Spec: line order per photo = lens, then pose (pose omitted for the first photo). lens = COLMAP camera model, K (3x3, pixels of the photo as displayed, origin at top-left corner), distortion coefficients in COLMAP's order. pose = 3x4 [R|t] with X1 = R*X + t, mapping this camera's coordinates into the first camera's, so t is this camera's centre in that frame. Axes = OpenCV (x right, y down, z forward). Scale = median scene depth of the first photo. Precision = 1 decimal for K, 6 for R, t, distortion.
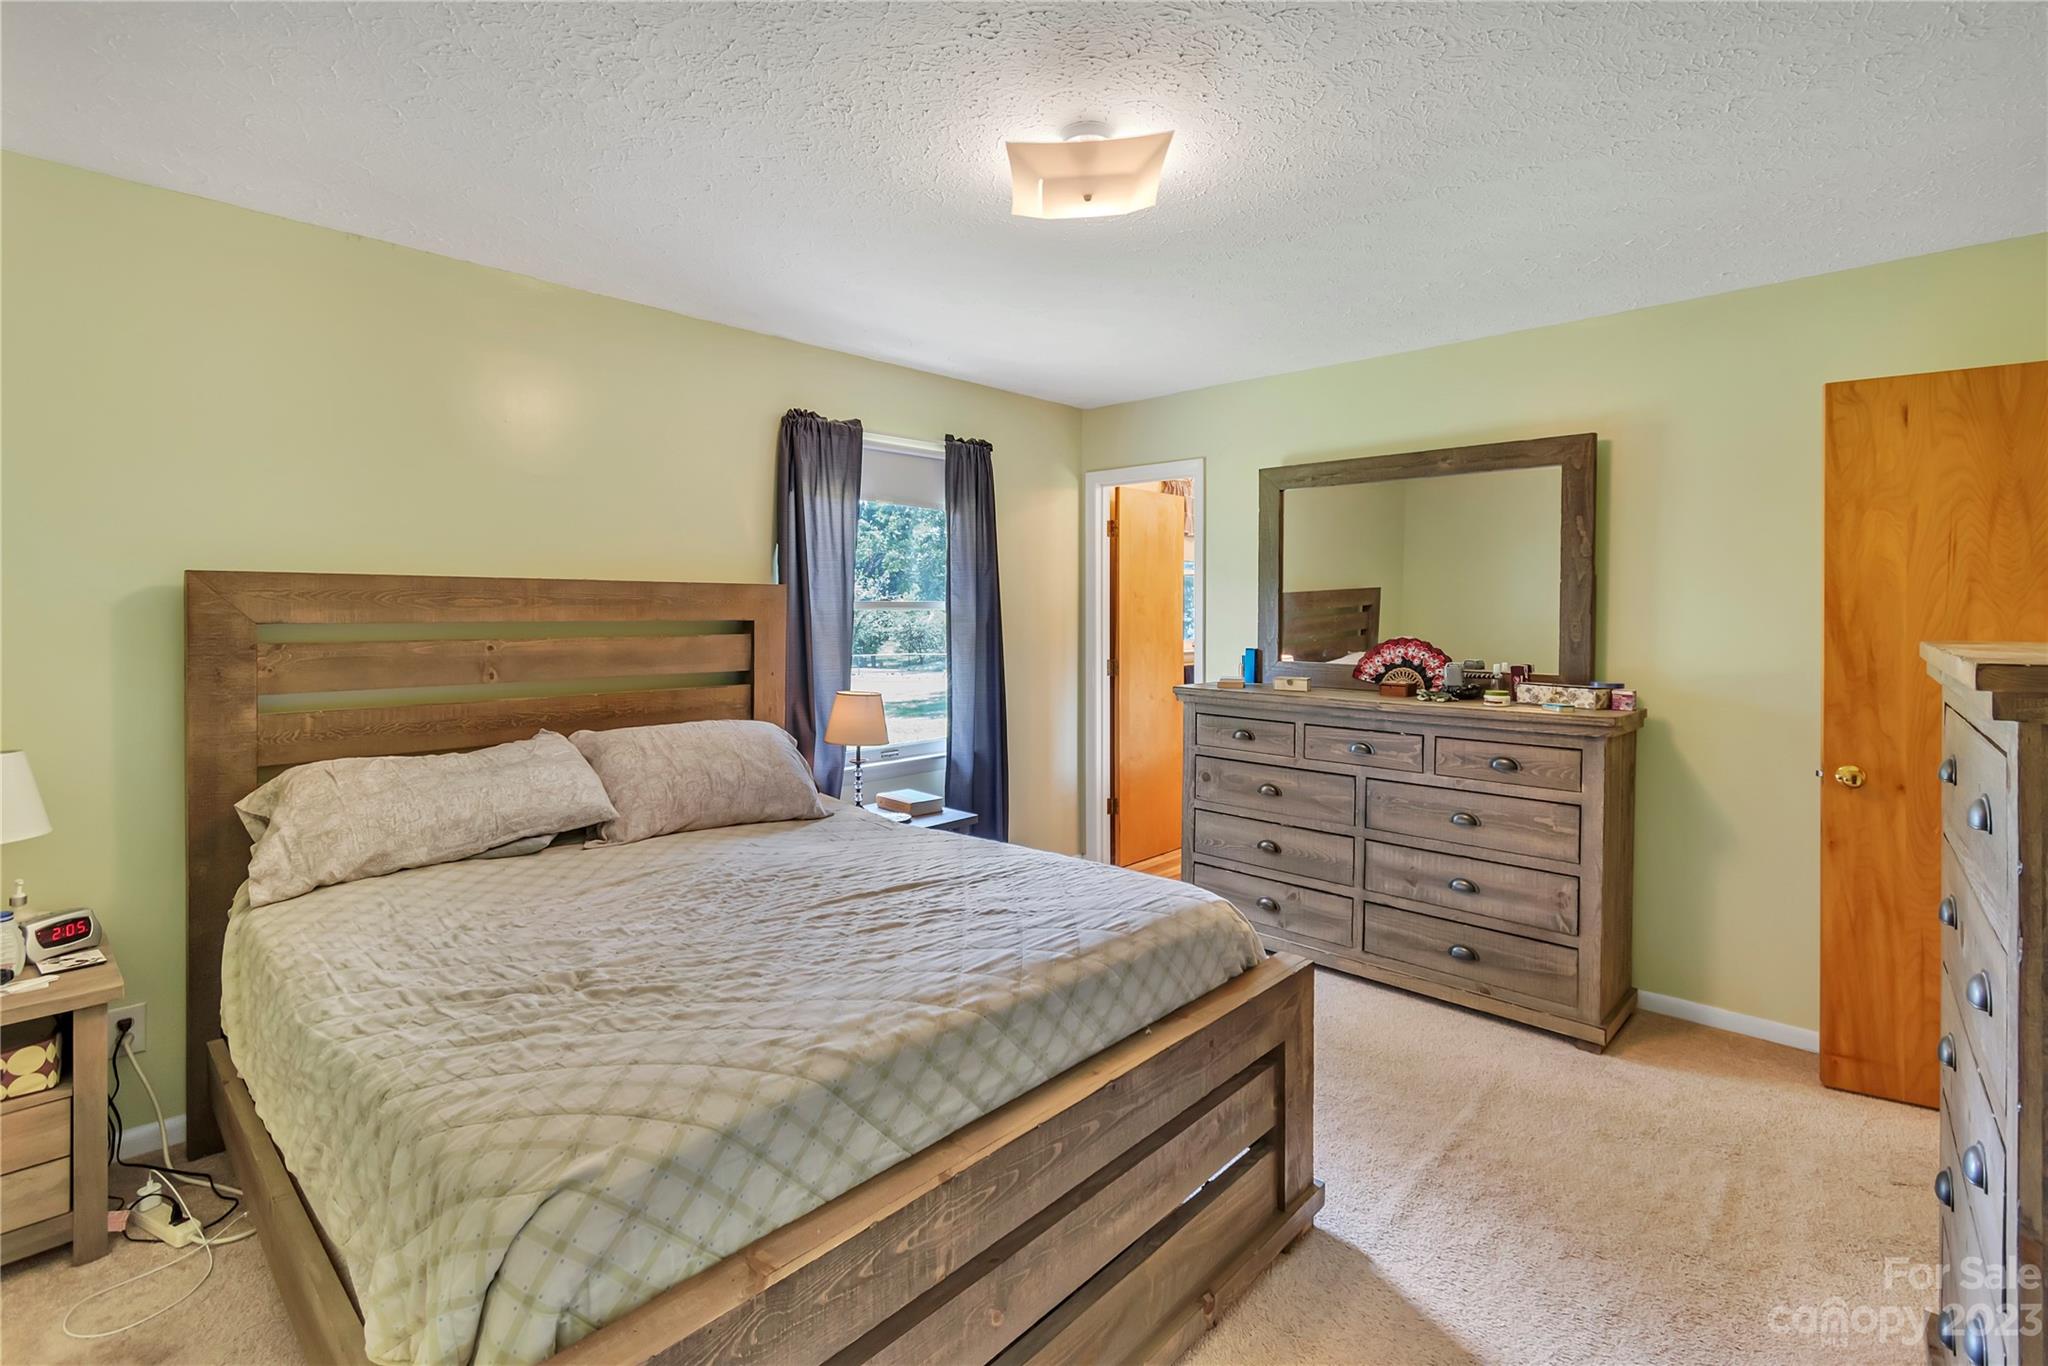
lens RADIAL K [[926.1, 0, 1088.5], [0, 926.1, 640.8], [0, 0, 1]] dist [0.002380, -0.000577]
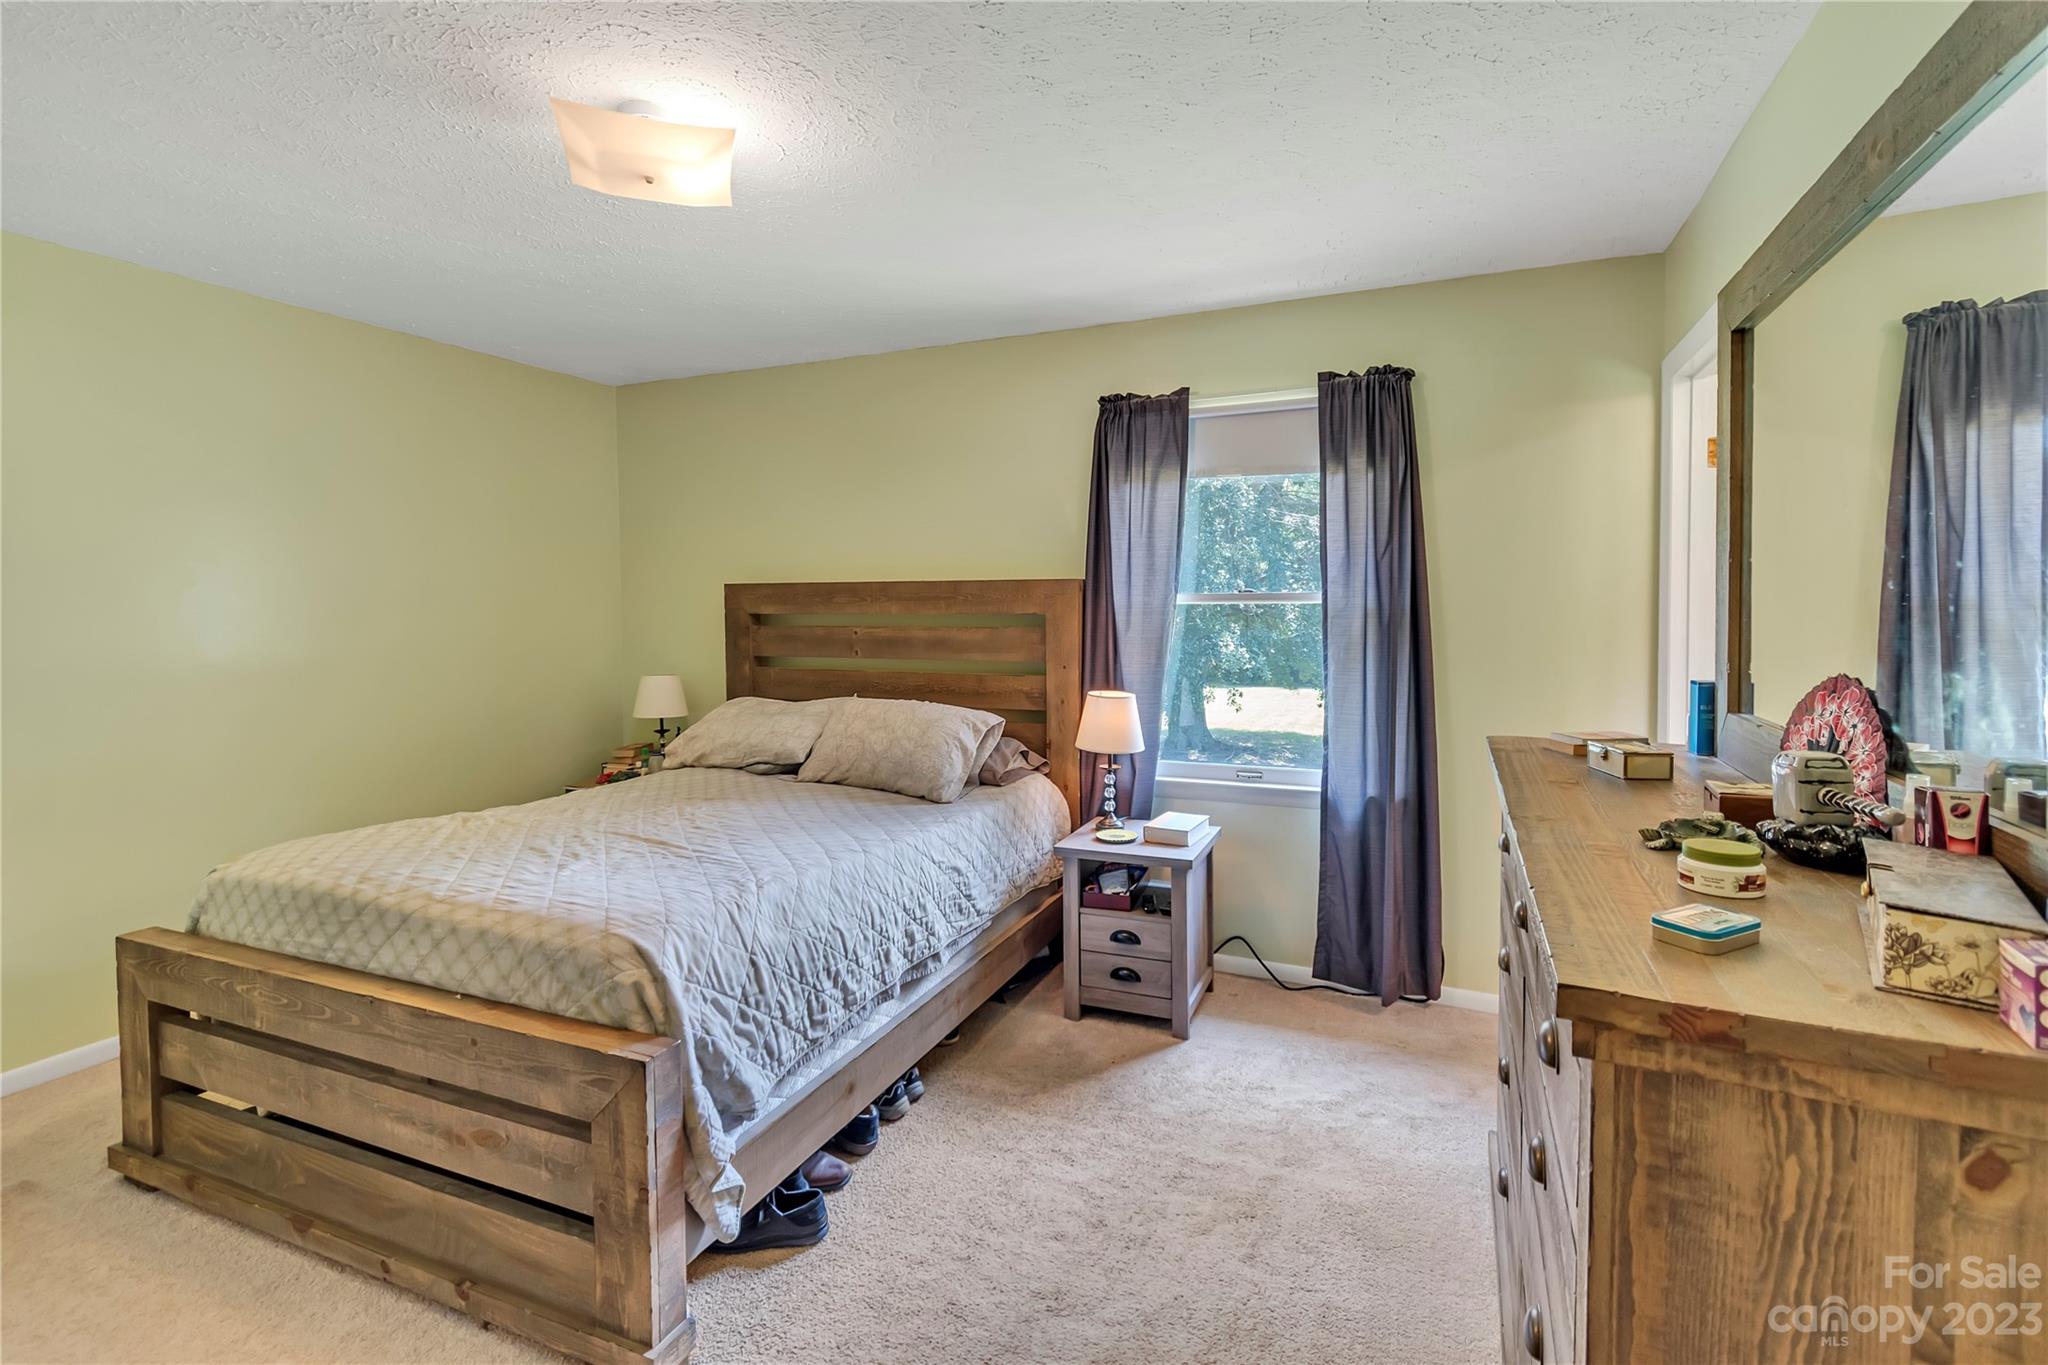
lens RADIAL K [[977.5, 0, 1026.2], [0, 977.5, 641.8], [0, 0, 1]] dist [-0.002549, -0.000647]
pose [[0.307820, 0.032590, -0.950886, 0.641112], [-0.024908, 0.999347, 0.026188, -0.017980], [0.951118, 0.015624, 0.308431, 0.611026]]
